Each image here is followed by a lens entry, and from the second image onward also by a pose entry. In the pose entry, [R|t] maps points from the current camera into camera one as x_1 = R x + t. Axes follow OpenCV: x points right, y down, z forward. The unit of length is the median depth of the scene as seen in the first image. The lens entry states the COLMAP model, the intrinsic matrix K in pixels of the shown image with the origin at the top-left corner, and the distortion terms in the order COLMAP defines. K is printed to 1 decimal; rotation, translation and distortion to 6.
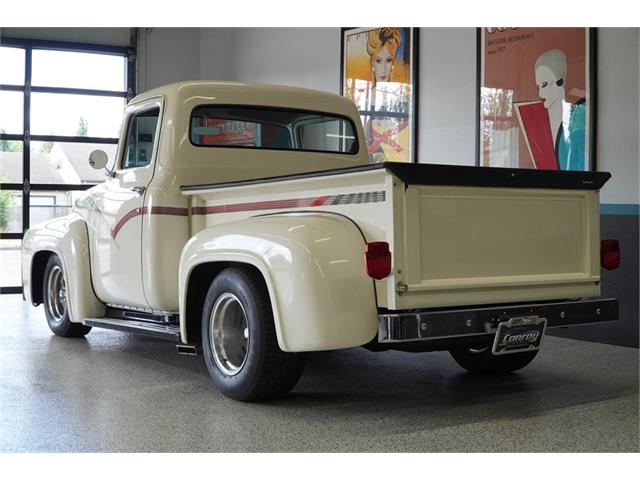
lens RADIAL K [[1001.6, 0, 320.0], [0, 1001.6, 240.0], [0, 0, 1]] dist [-0.000406, -1.028303]
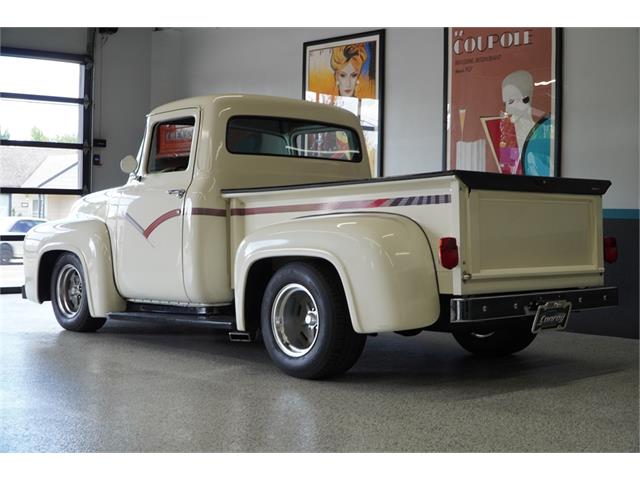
lens RADIAL K [[1015.0, 0, 320.0], [0, 1015.0, 240.0], [0, 0, 1]] dist [-0.089802, -0.082270]
pose [[0.989489, 0.000587, 0.144609, -0.192155], [0.000516, 0.999971, -0.007594, 0.010064], [-0.144609, 0.007589, 0.989460, -0.116075]]
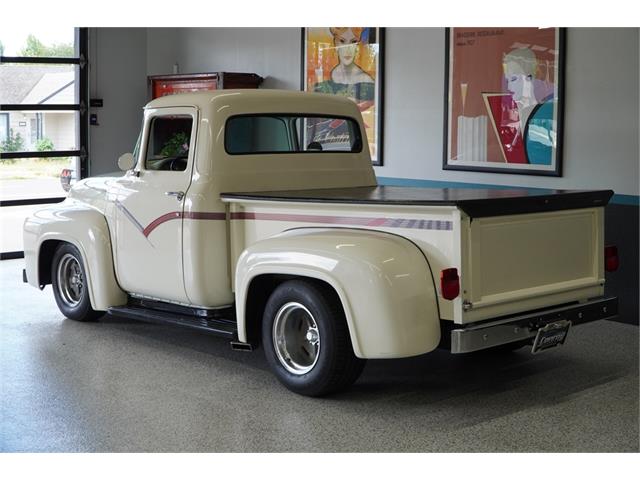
lens RADIAL K [[1015.0, 0, 320.0], [0, 1015.0, 240.0], [0, 0, 1]] dist [-0.089802, -0.082270]
pose [[0.989416, -0.019187, 0.143833, -0.191059], [0.006492, 0.996080, 0.088217, -0.099651], [-0.144962, -0.086350, 0.985662, -0.107541]]
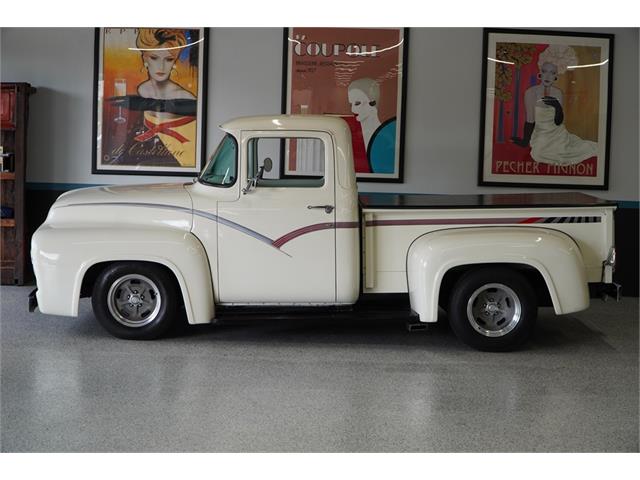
lens RADIAL K [[1202.2, 0, 291.1], [0, 1202.2, 253.5], [0, 0, 1]] dist [-0.193169, -0.201344]
pose [[0.570657, -0.084339, 0.816846, -1.465707], [0.006080, 0.995119, 0.098497, -0.145246], [-0.821166, -0.051242, 0.568384, 0.189109]]
